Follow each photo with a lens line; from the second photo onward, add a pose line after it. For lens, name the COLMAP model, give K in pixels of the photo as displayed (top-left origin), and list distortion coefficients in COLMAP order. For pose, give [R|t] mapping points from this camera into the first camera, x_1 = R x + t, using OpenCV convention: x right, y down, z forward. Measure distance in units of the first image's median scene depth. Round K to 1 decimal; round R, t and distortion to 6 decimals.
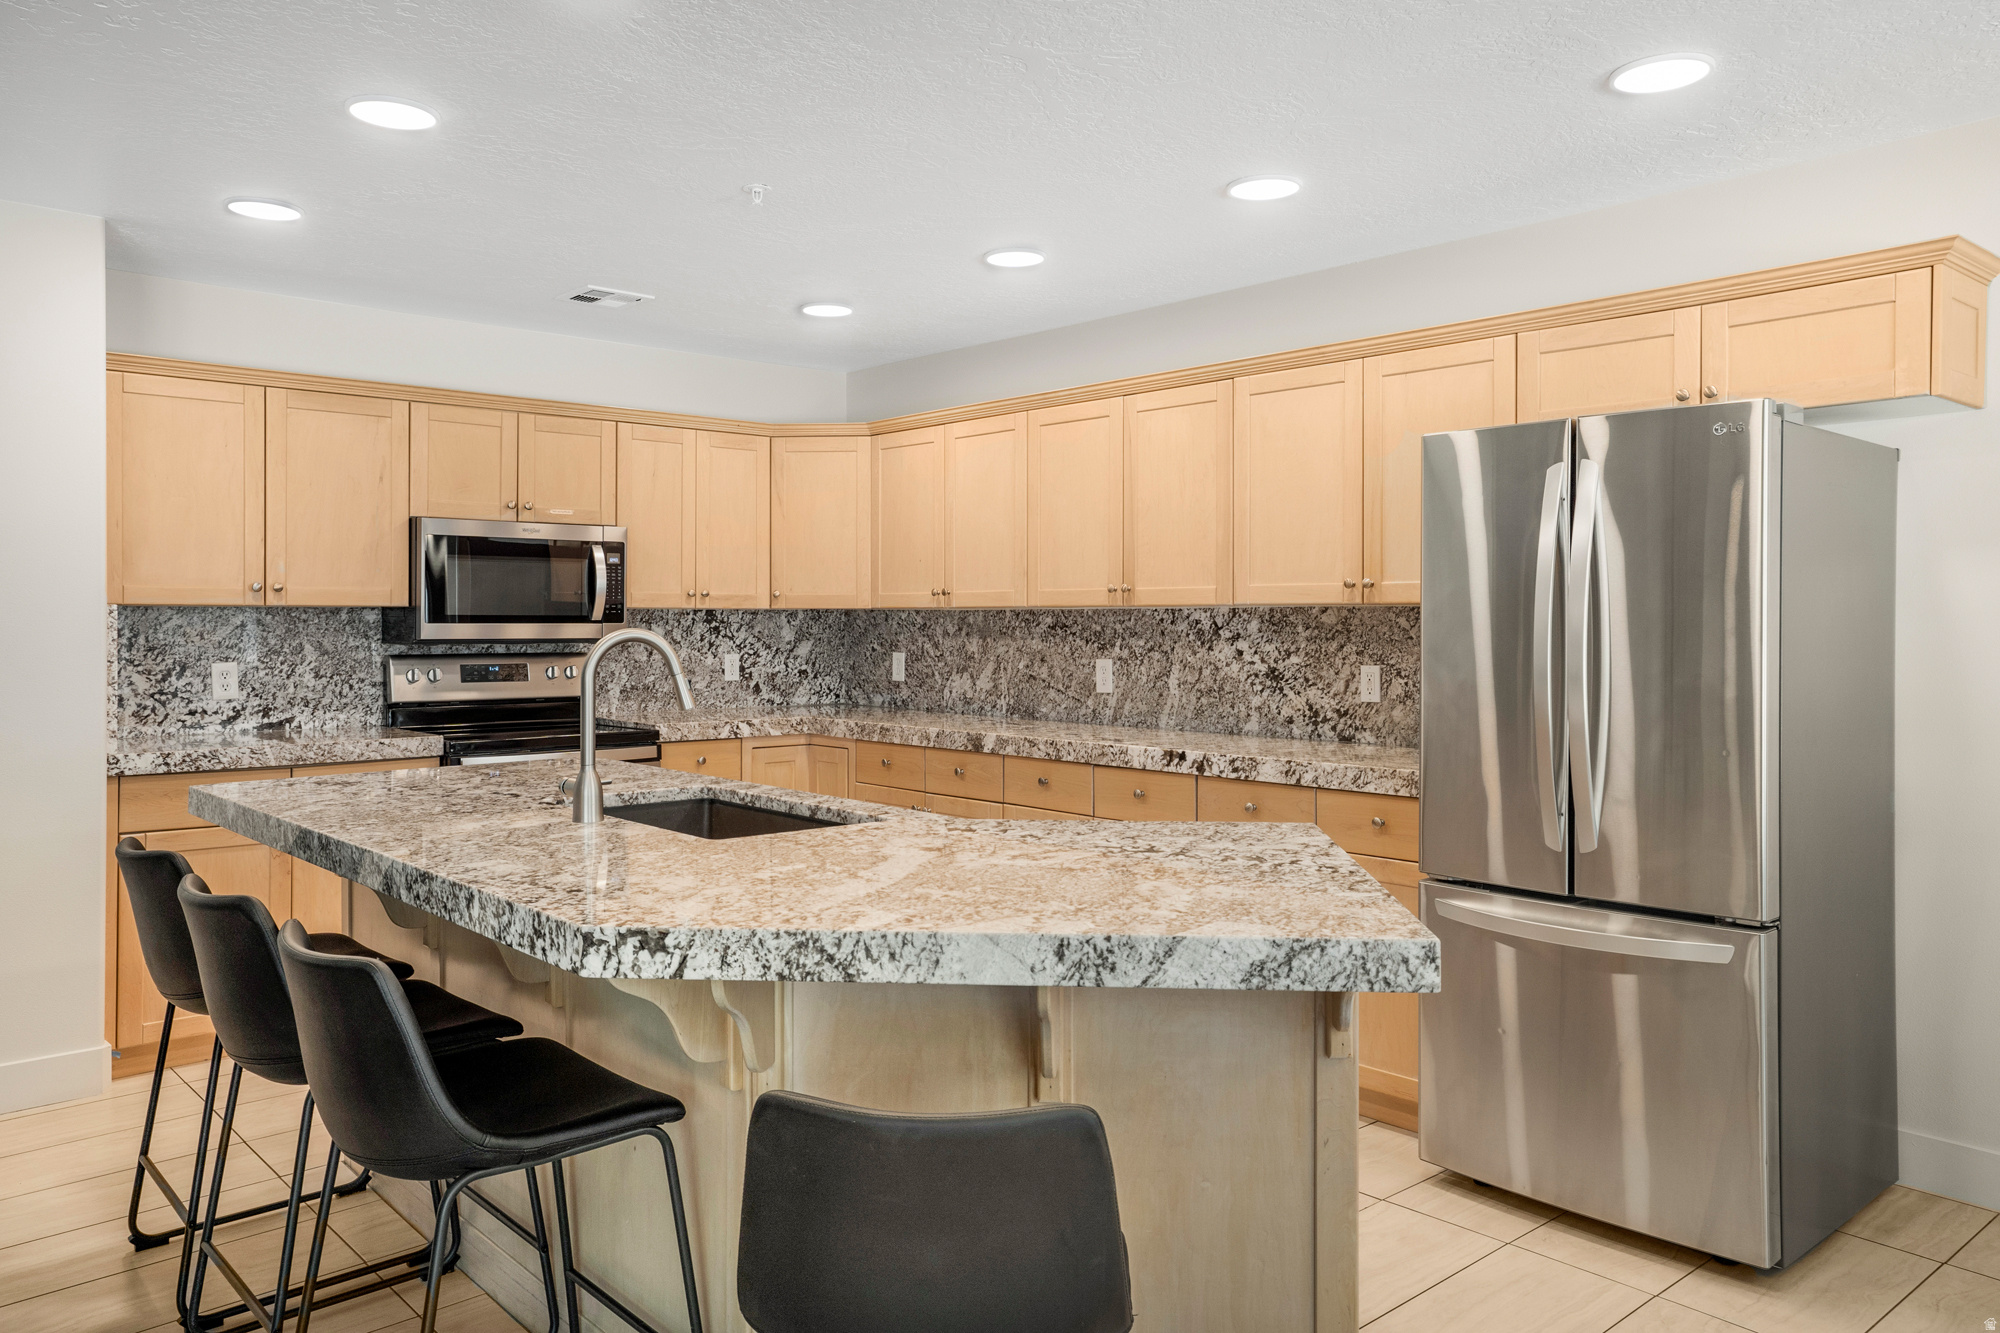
lens RADIAL K [[1433.4, 0, 1000.2], [0, 1433.4, 626.3], [0, 0, 1]] dist [0.004178, 0.000950]
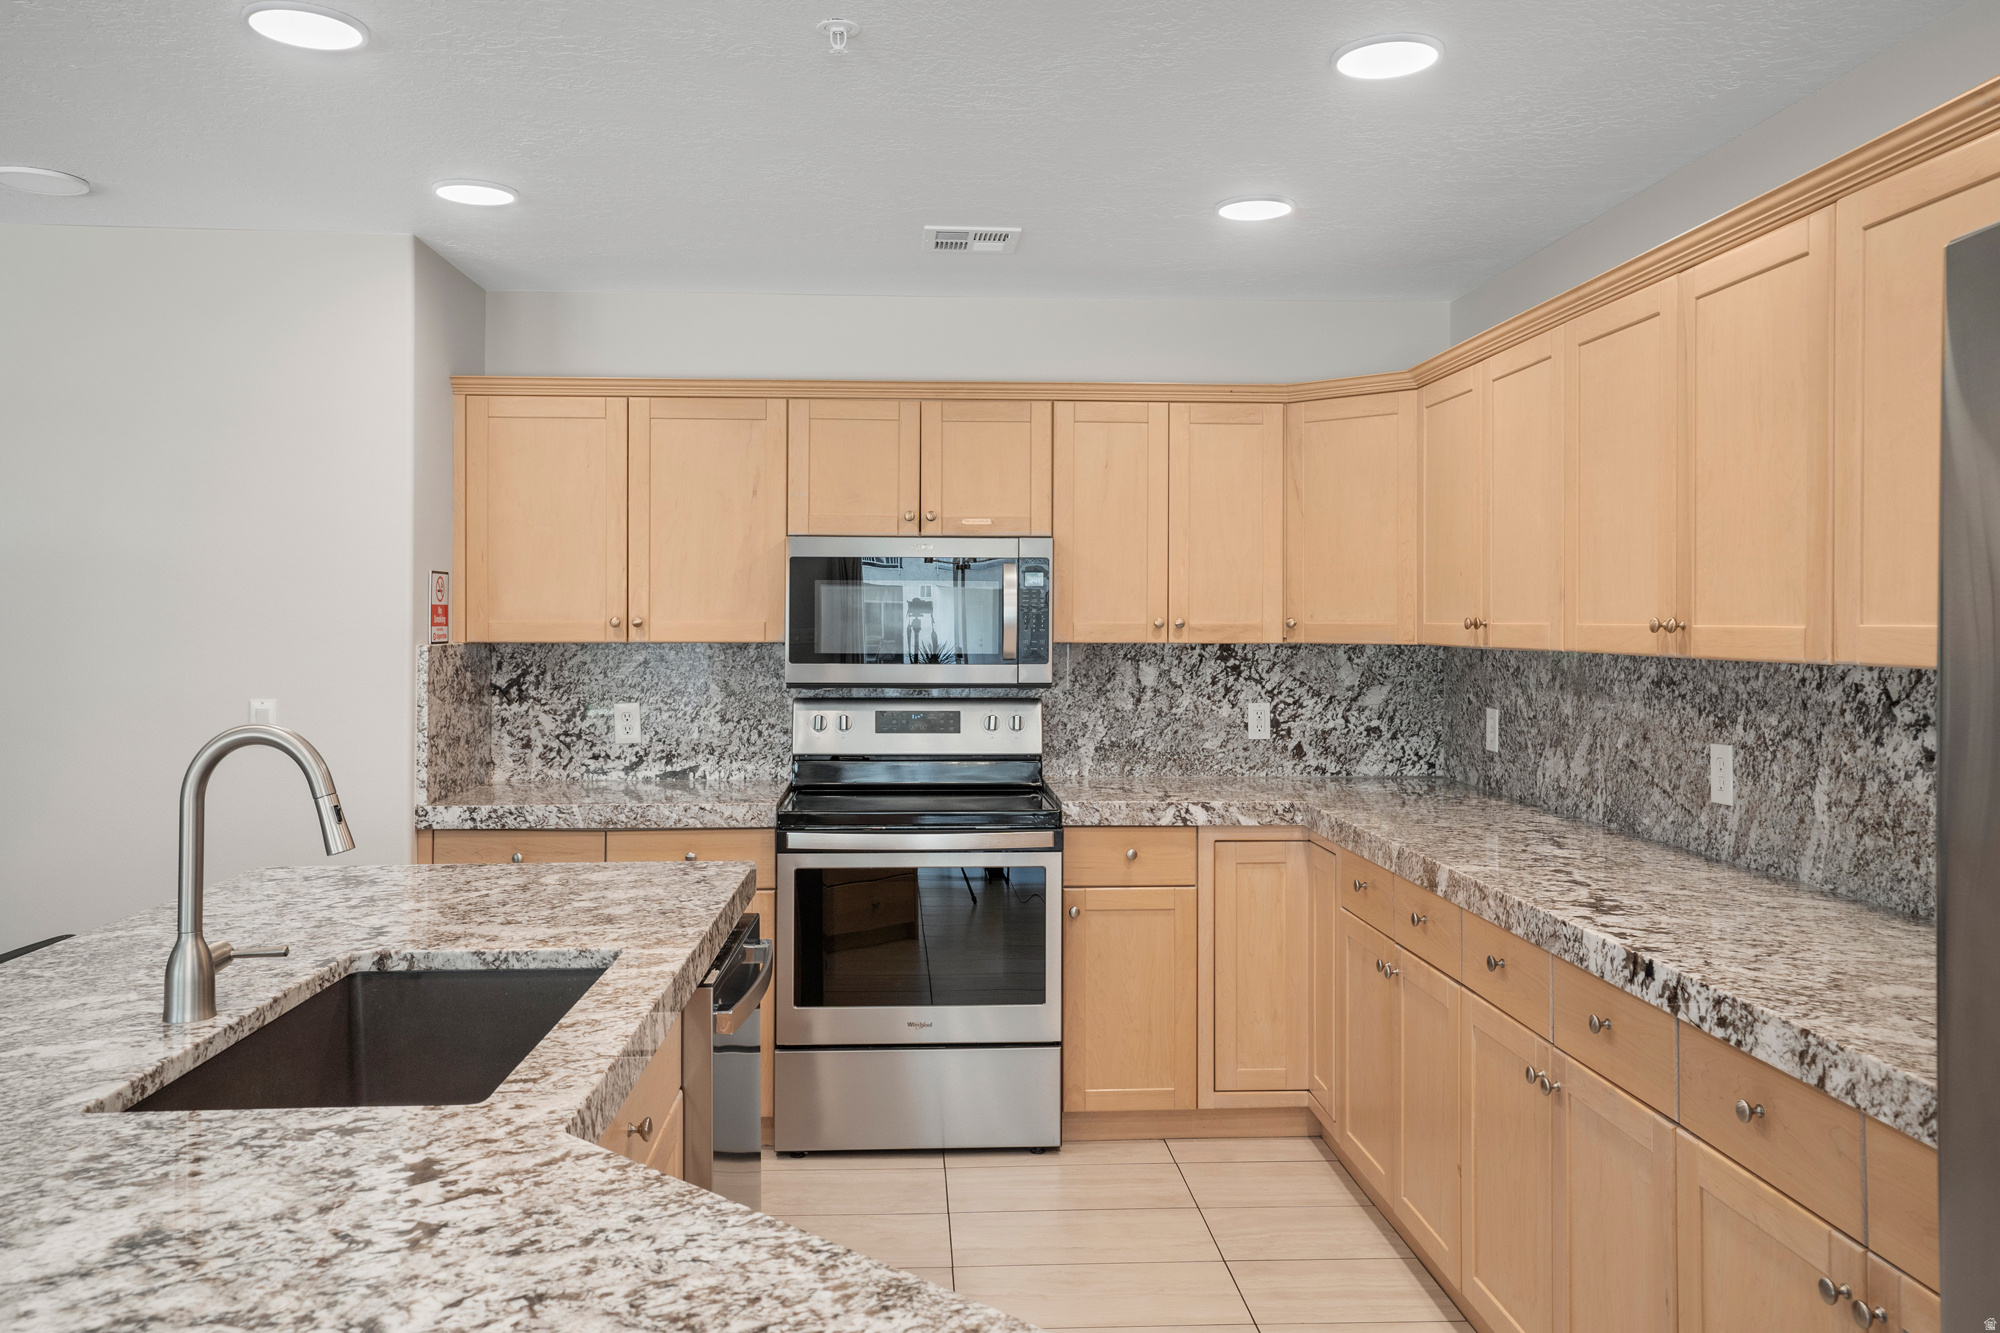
lens RADIAL K [[1528.6, 0, 997.9], [0, 1528.6, 612.9], [0, 0, 1]] dist [-0.003443, 0.055489]
pose [[0.785153, -0.001353, -0.619300, 0.232858], [-0.004828, 0.999954, -0.008305, -0.023680], [0.619283, 0.009510, 0.785111, 0.363387]]
